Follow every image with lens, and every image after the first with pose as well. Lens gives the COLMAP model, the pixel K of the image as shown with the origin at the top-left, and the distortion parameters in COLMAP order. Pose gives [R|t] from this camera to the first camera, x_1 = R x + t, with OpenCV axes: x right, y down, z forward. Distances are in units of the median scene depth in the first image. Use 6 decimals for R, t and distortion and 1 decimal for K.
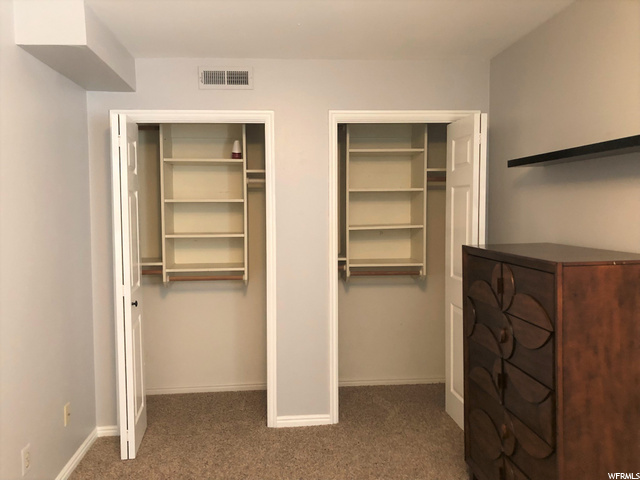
lens RADIAL K [[516.2, 0, 320.0], [0, 516.2, 240.0], [0, 0, 1]] dist [-0.001033, -0.000068]
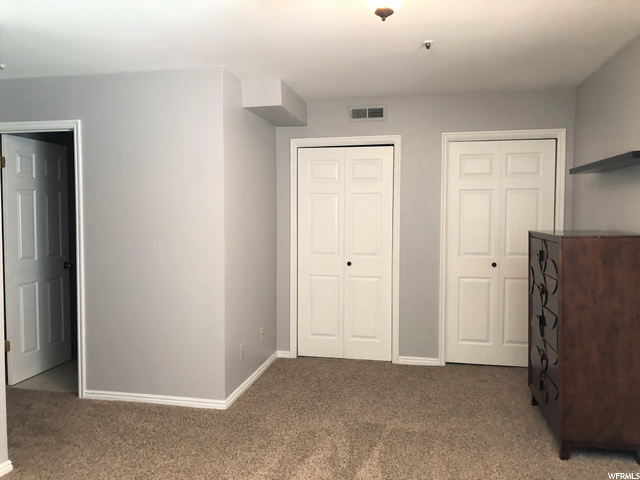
lens RADIAL K [[524.0, 0, 310.4], [0, 524.0, 236.9], [0, 0, 1]] dist [0.040169, -0.015804]
pose [[0.950824, 0.019959, -0.309089, 0.230271], [-0.022952, 0.999718, -0.006051, 0.073577], [0.308881, 0.012848, 0.951014, -0.792237]]
